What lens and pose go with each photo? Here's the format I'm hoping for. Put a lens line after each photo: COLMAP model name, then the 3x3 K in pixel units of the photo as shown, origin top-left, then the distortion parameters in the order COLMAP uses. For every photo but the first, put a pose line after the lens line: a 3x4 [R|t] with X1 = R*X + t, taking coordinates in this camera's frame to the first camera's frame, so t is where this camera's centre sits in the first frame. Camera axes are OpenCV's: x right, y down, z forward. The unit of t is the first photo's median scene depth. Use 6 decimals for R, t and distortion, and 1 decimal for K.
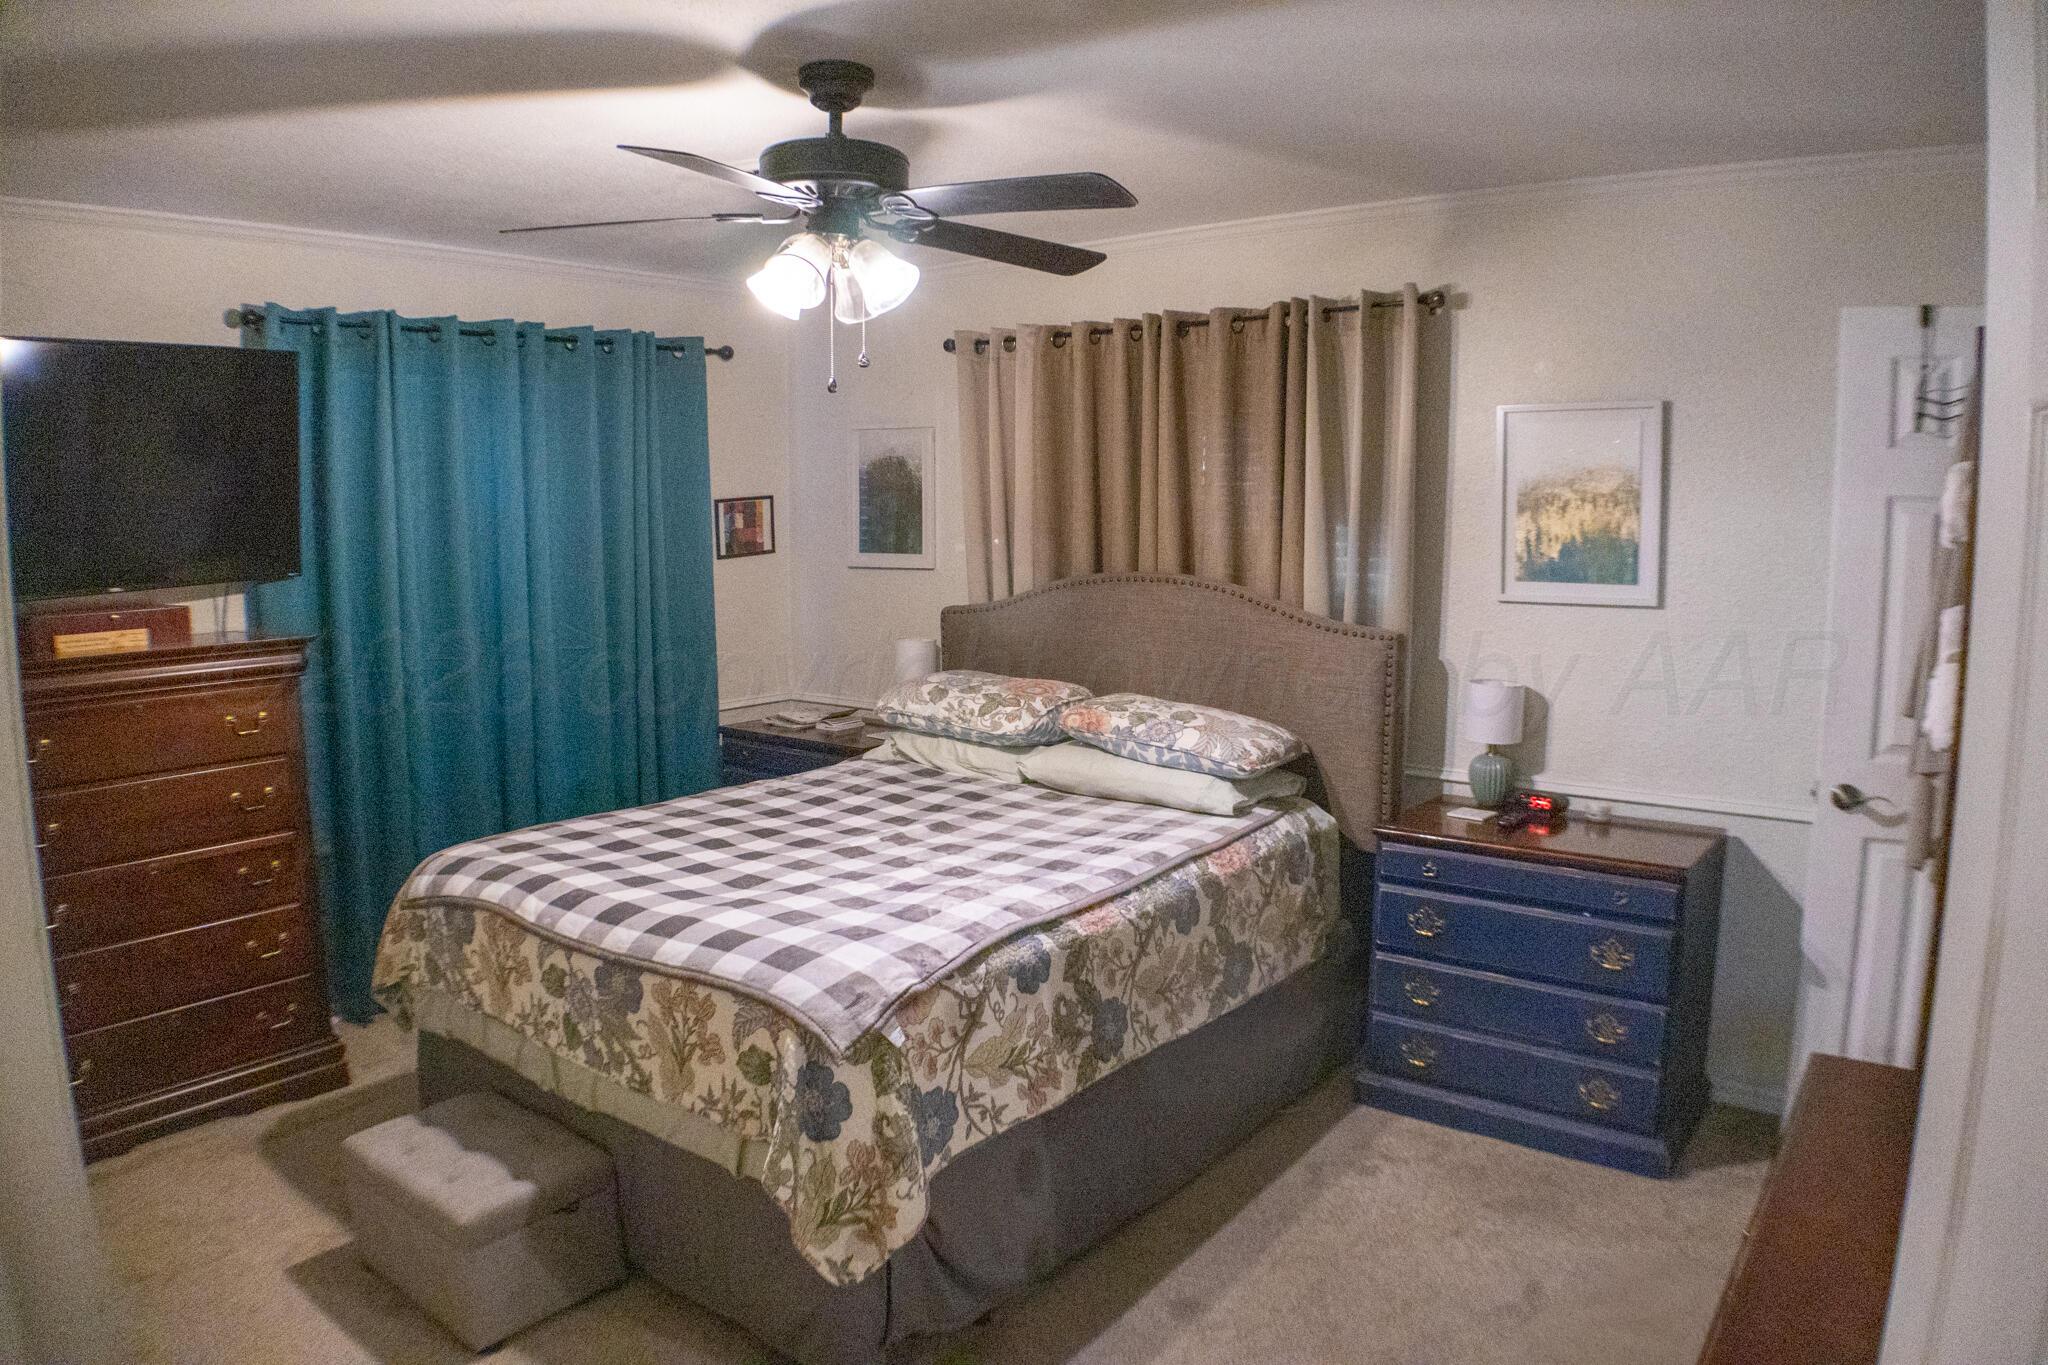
lens RADIAL K [[1322.6, 0, 1018.5], [0, 1322.6, 684.8], [0, 0, 1]] dist [-0.160536, 0.038391]
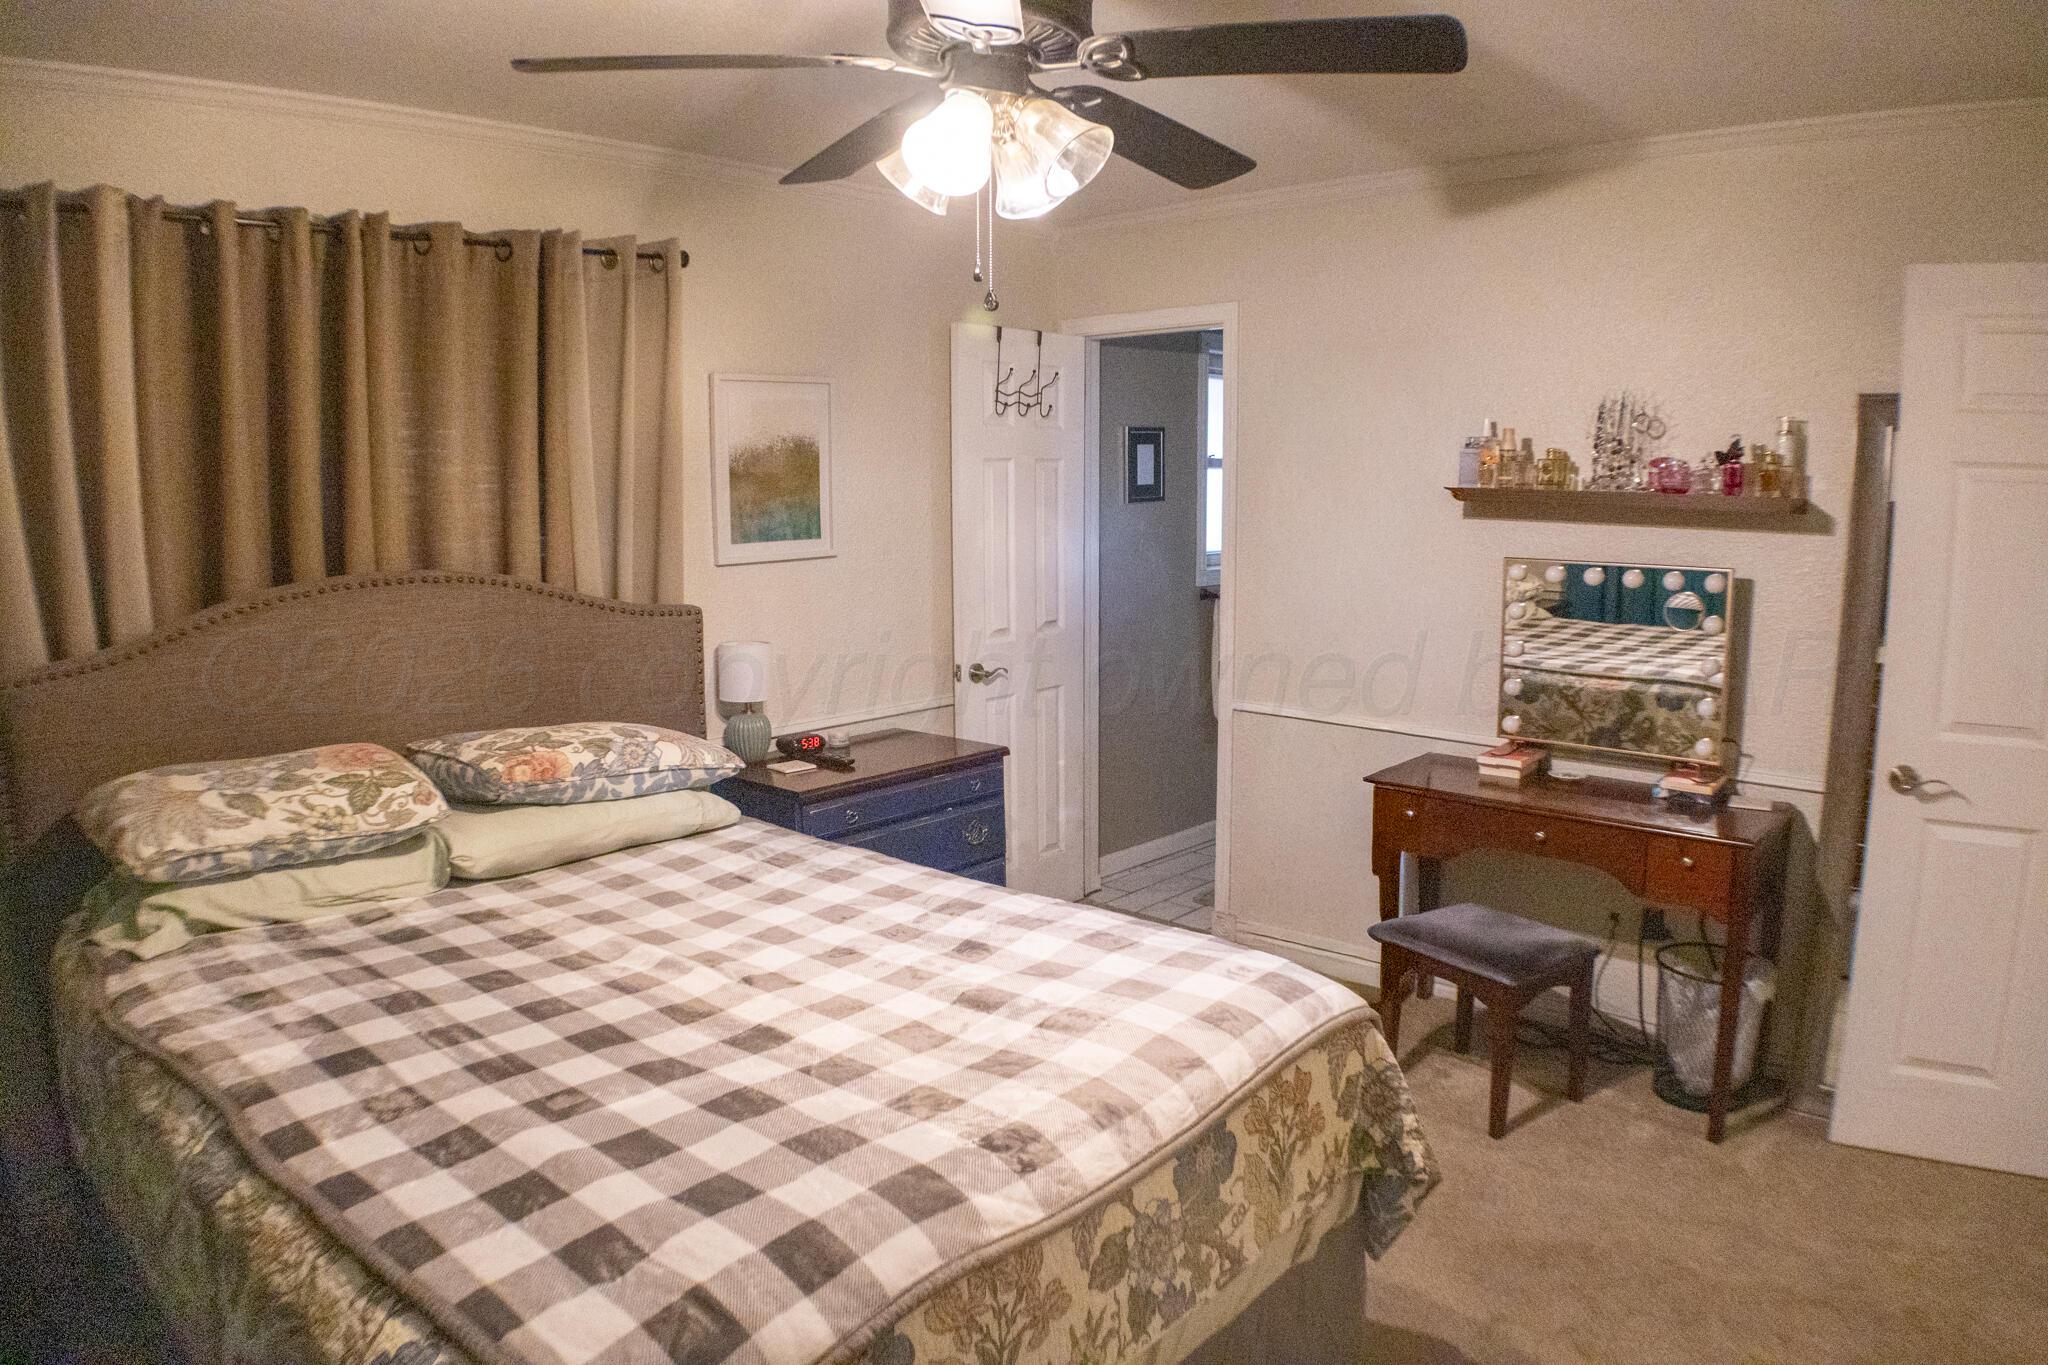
lens RADIAL K [[1322.6, 0, 1018.5], [0, 1322.6, 684.8], [0, 0, 1]] dist [-0.160536, 0.038391]
pose [[0.079166, -0.155769, 0.984616, -0.652692], [0.130591, 0.980825, 0.144669, -0.091360], [-0.988271, 0.117129, 0.097990, 0.681762]]
